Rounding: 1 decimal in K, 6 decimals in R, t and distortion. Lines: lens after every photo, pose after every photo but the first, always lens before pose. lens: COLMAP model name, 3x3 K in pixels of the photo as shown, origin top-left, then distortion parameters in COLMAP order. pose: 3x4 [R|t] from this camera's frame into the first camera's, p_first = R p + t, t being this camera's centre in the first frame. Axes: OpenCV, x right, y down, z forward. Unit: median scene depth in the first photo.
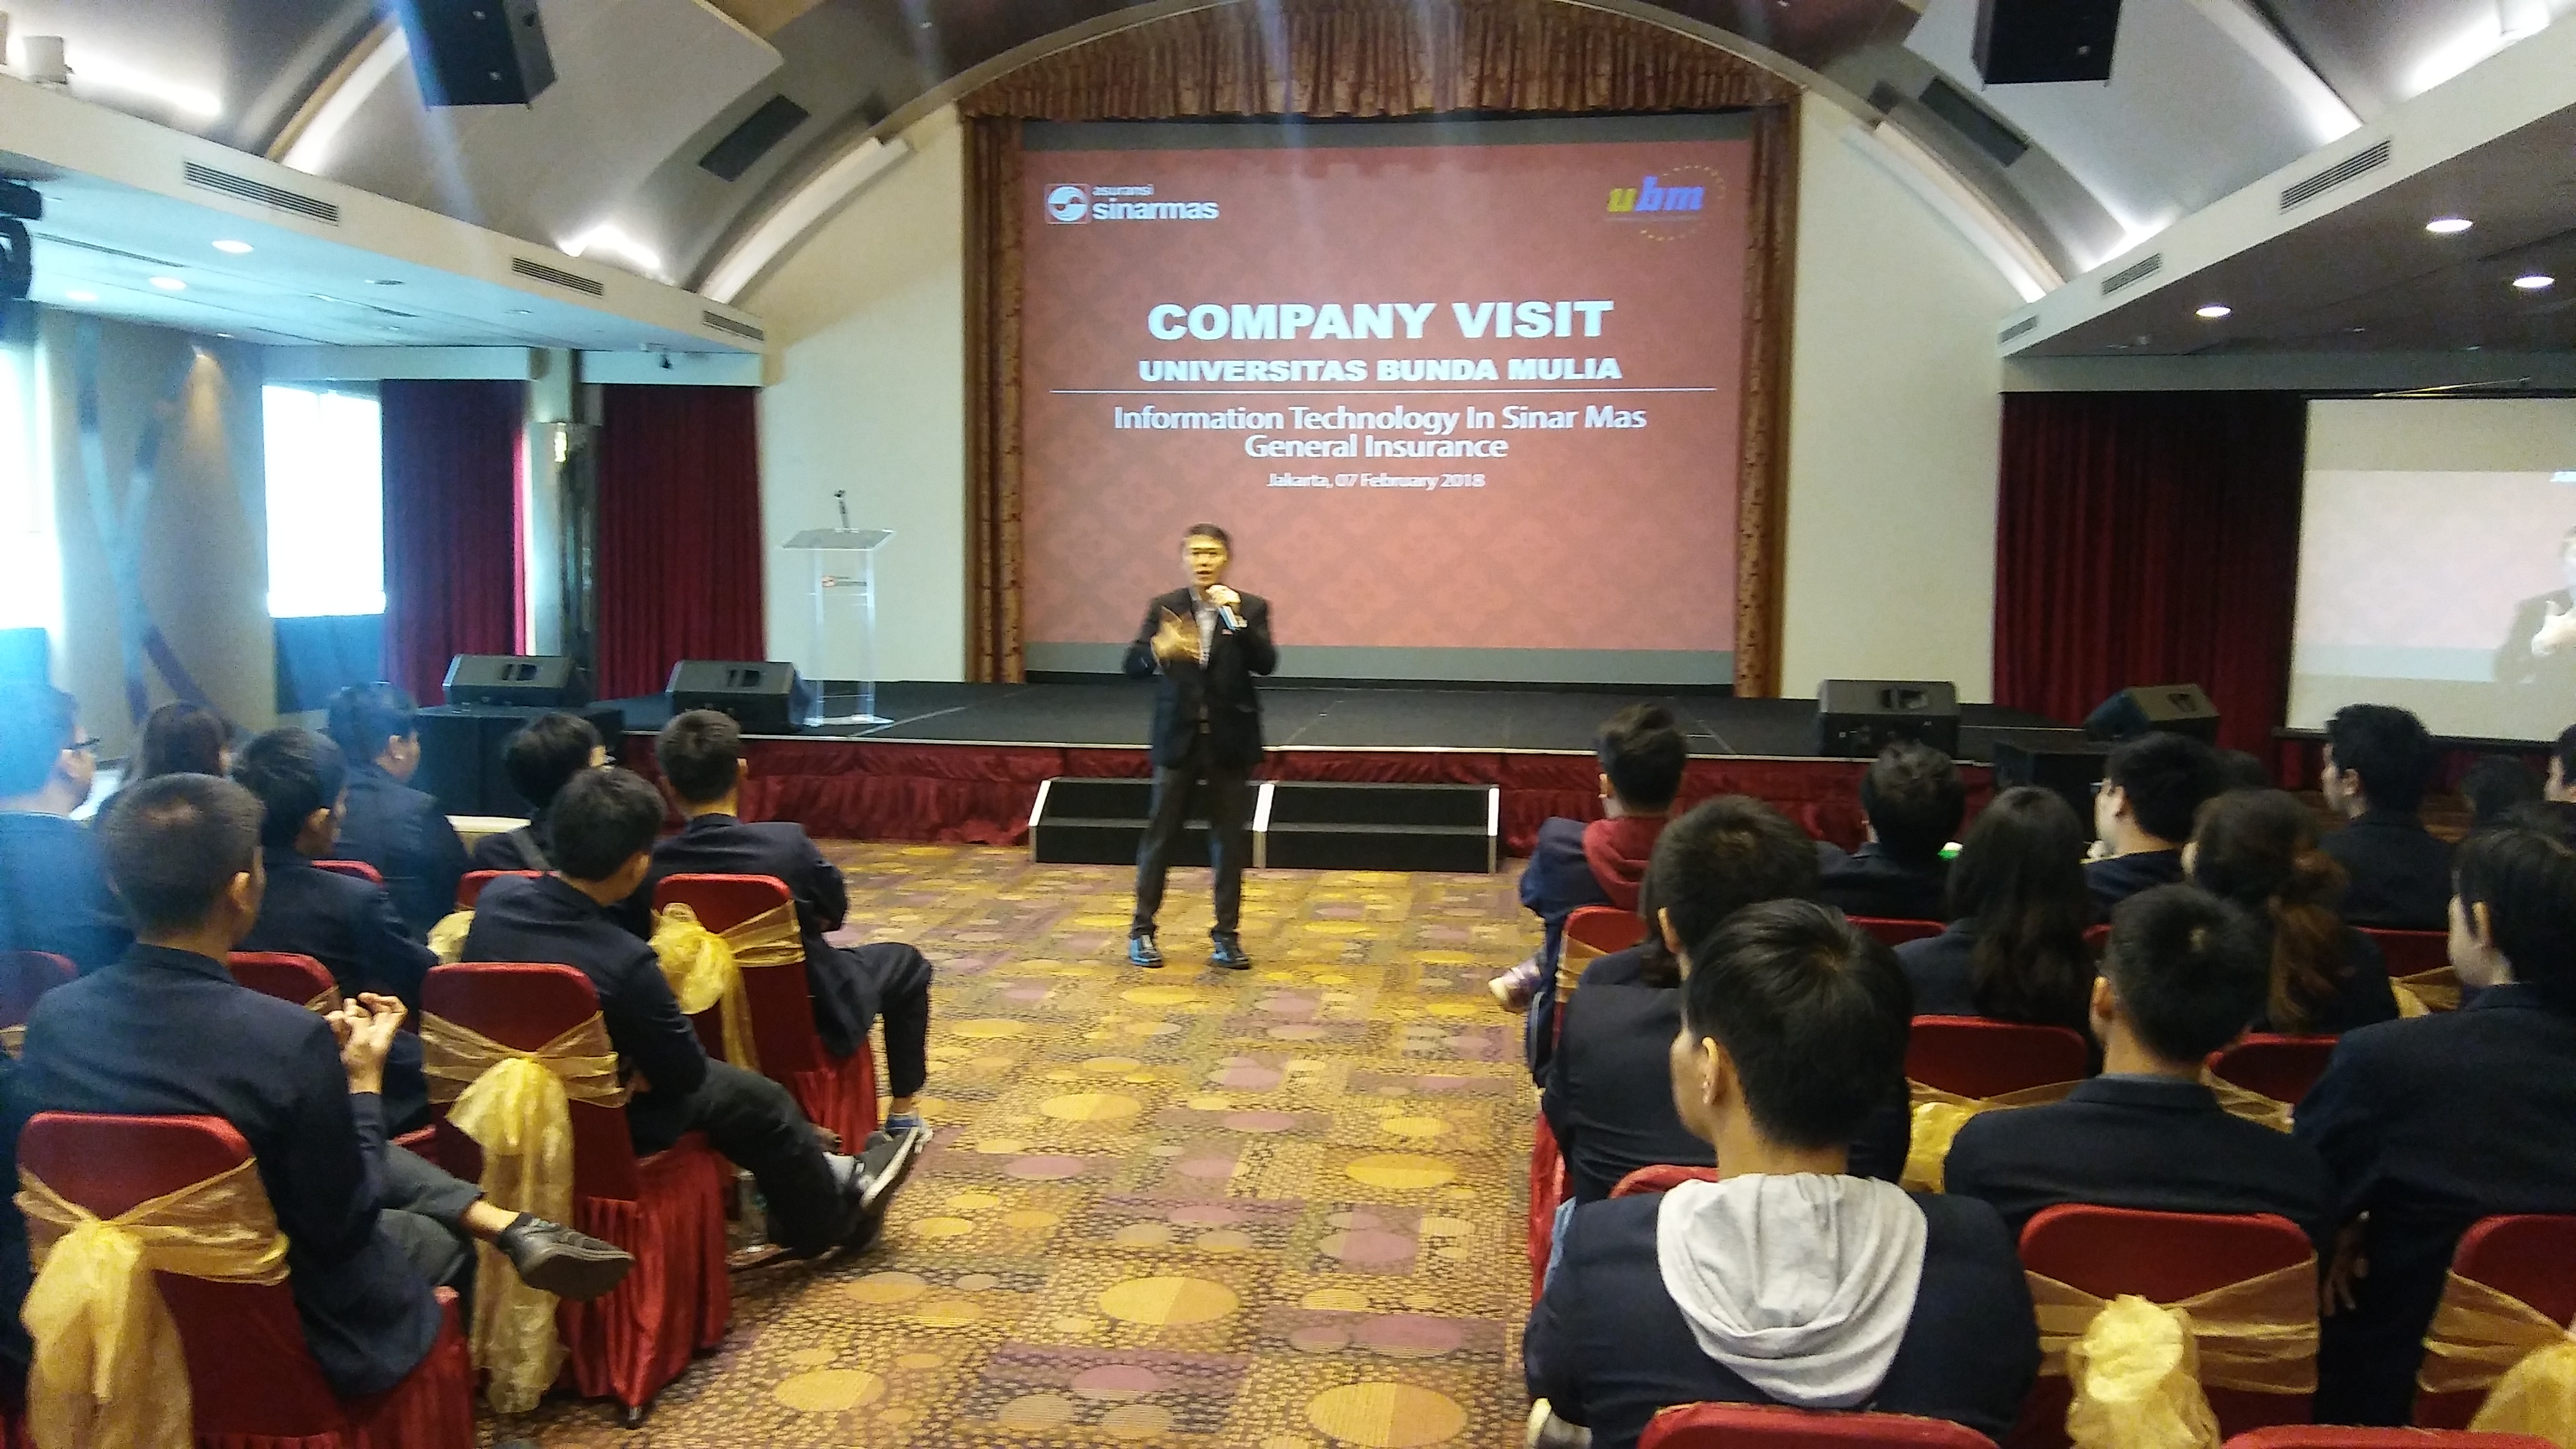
lens RADIAL K [[2049.5, 0, 1280.0], [0, 2049.5, 731.4], [0, 0, 1]] dist [0.051415, -0.053016]
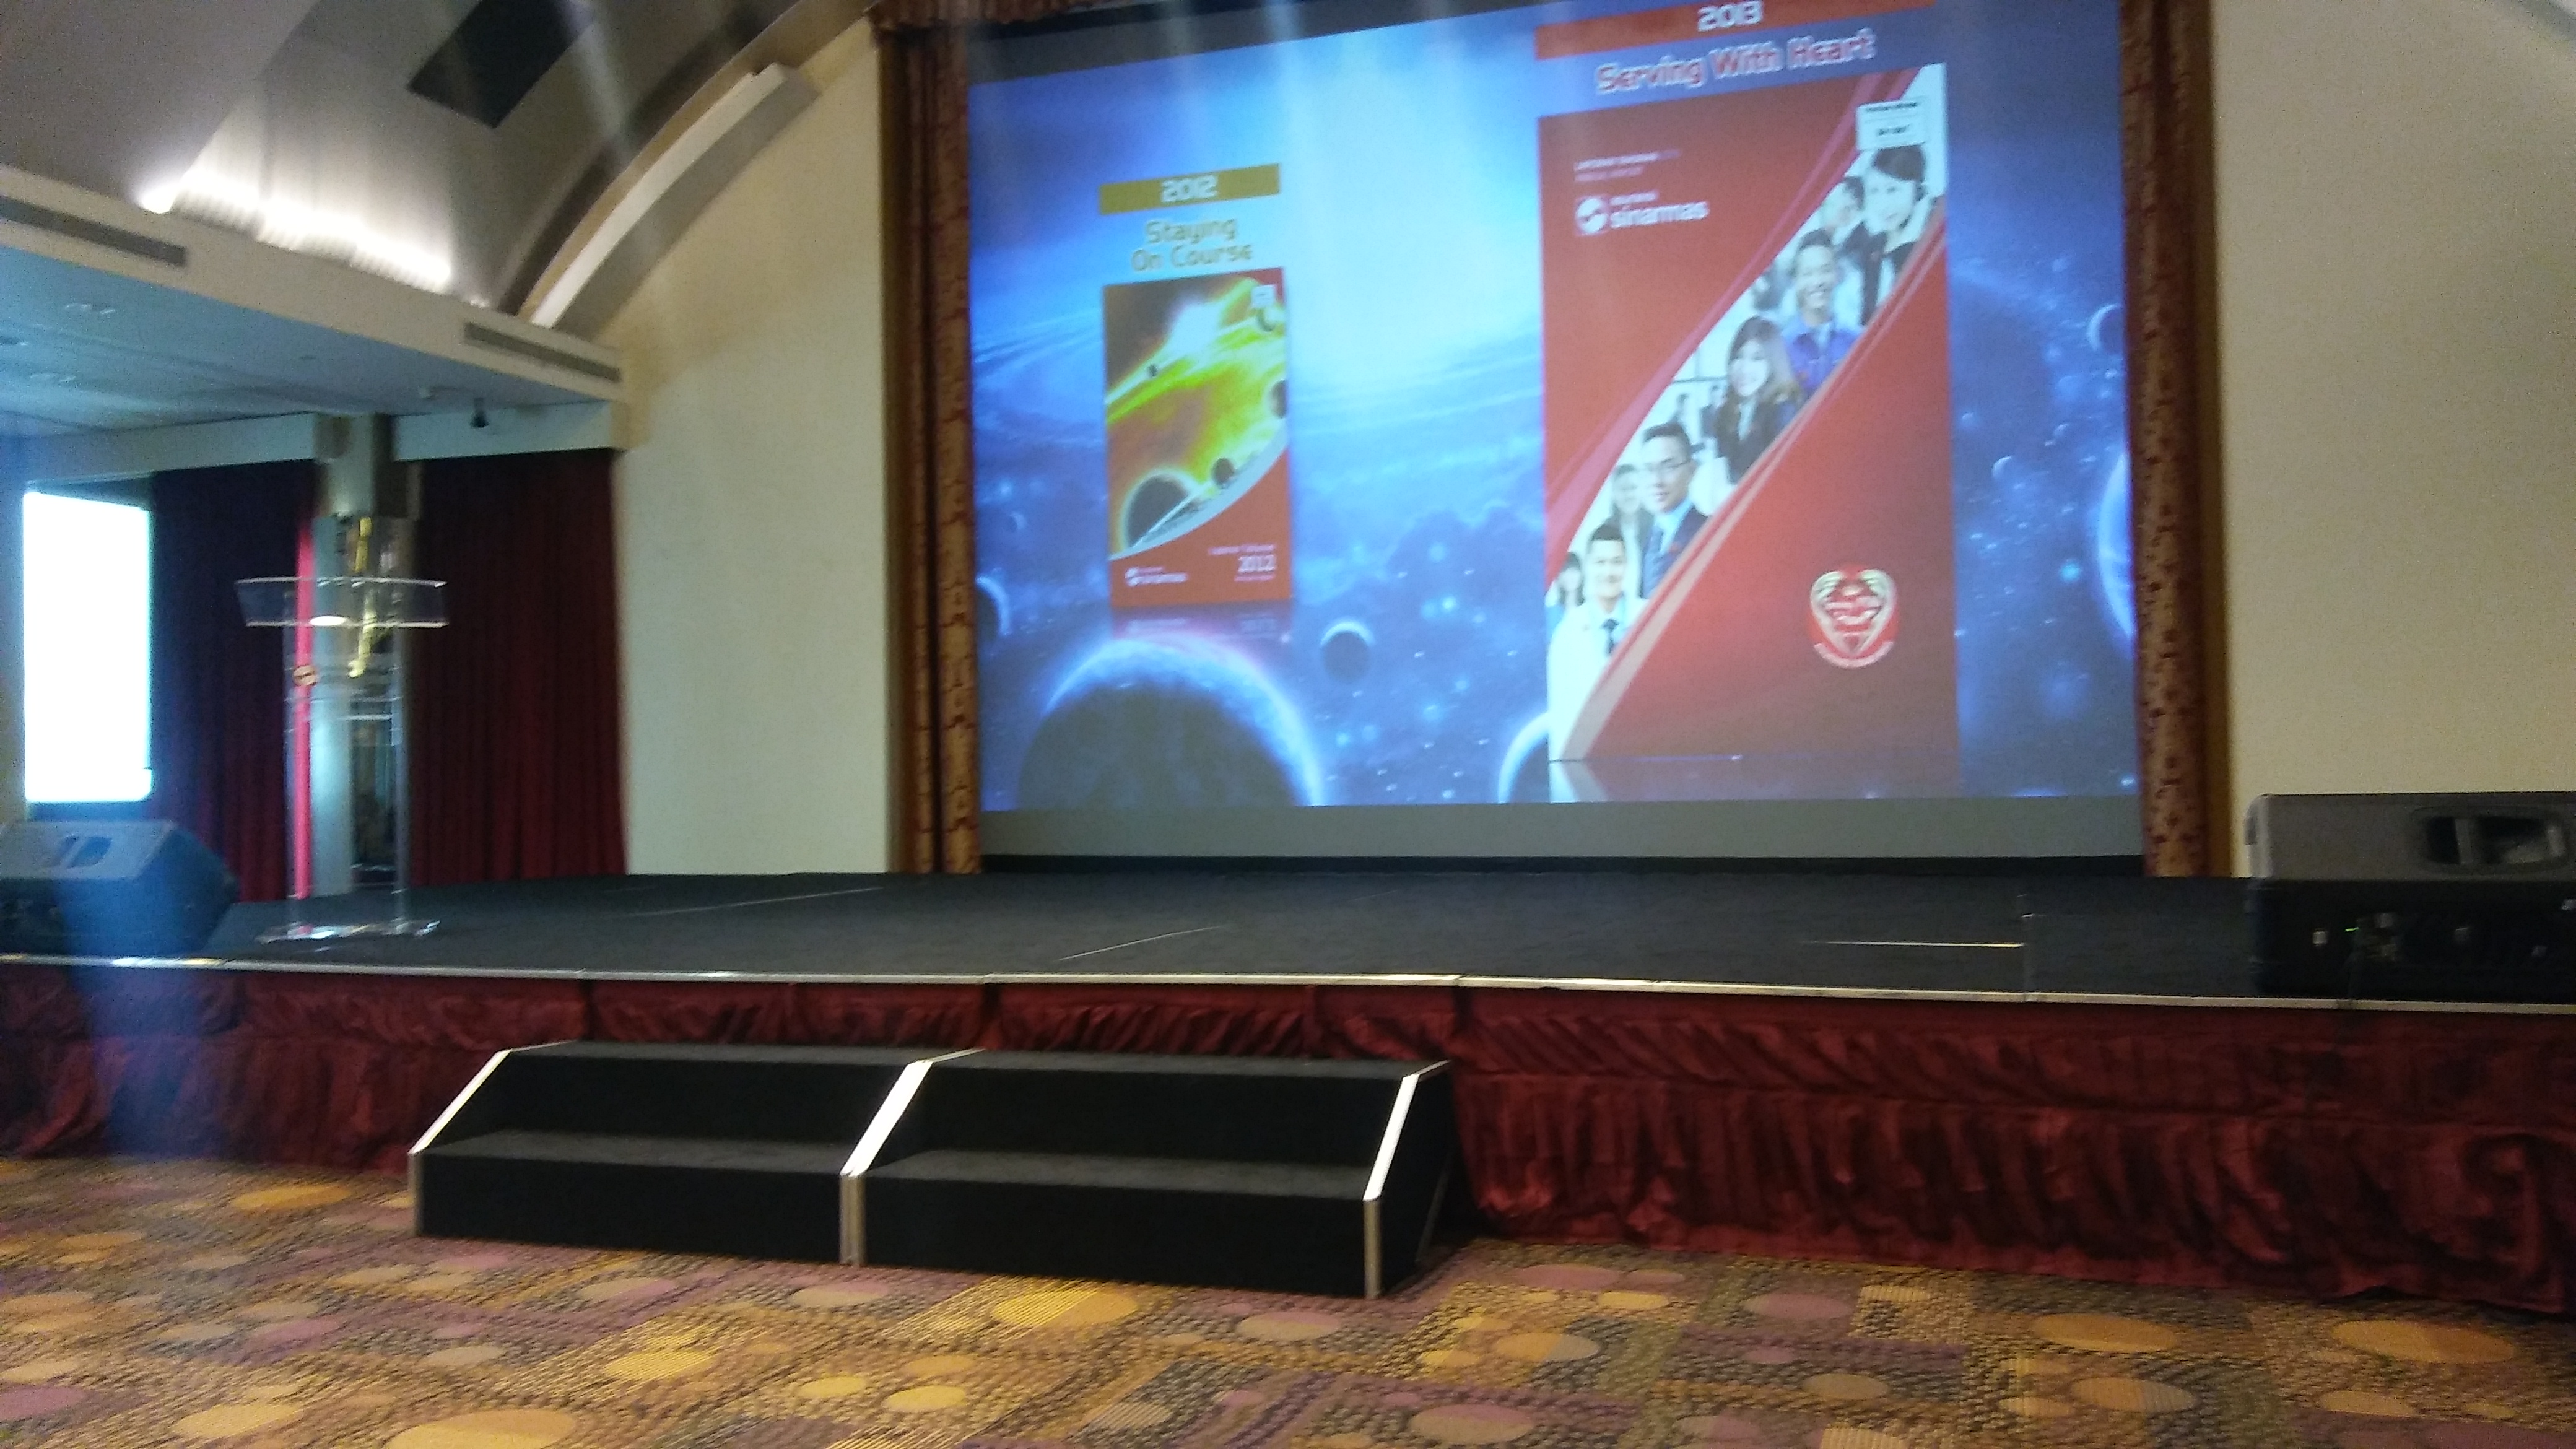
lens RADIAL K [[2064.4, 0, 1279.7], [0, 2064.4, 733.1], [0, 0, 1]] dist [0.044551, -0.052101]
pose [[0.974927, -0.031002, -0.220353, 0.116142], [0.007688, 0.994349, -0.105884, 0.002223], [0.222391, 0.101535, 0.969656, 0.393002]]
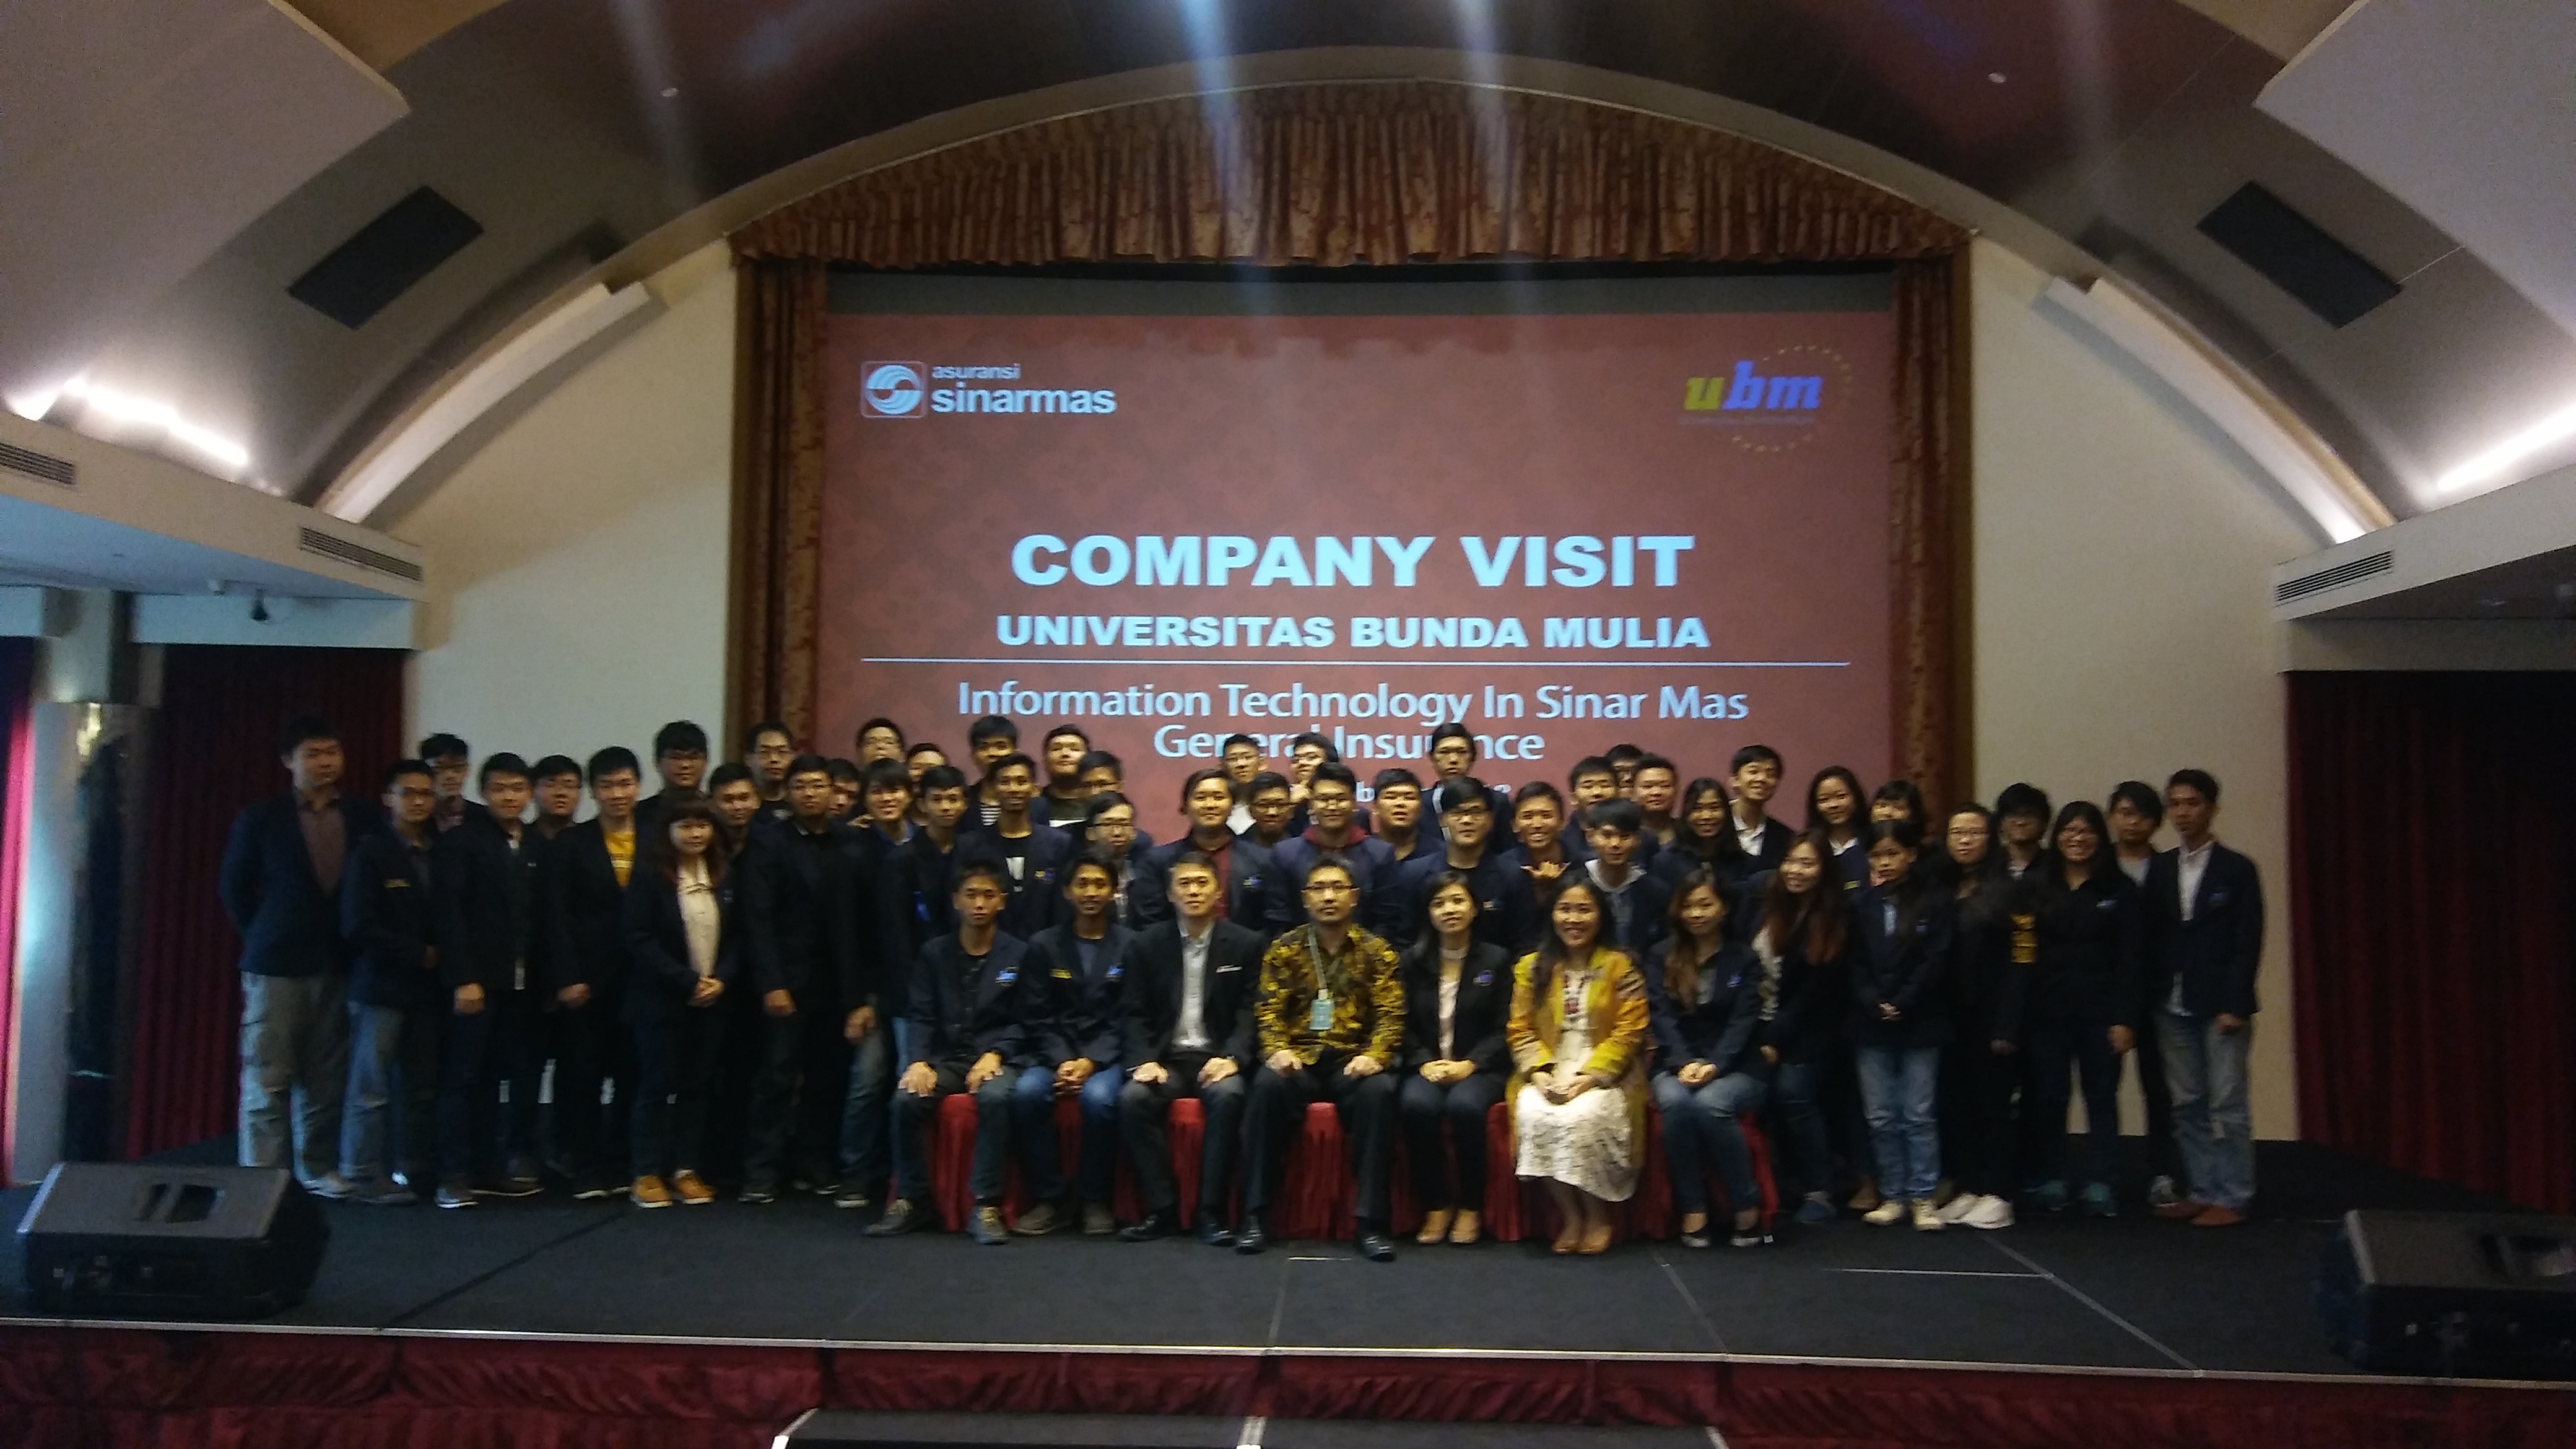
lens RADIAL K [[2049.5, 0, 1280.0], [0, 2049.5, 731.4], [0, 0, 1]] dist [0.051415, -0.053016]
pose [[0.997545, 0.006033, 0.069769, -0.022974], [0.003941, 0.989867, -0.141944, -0.047974], [-0.069919, 0.141870, 0.987413, 0.341830]]
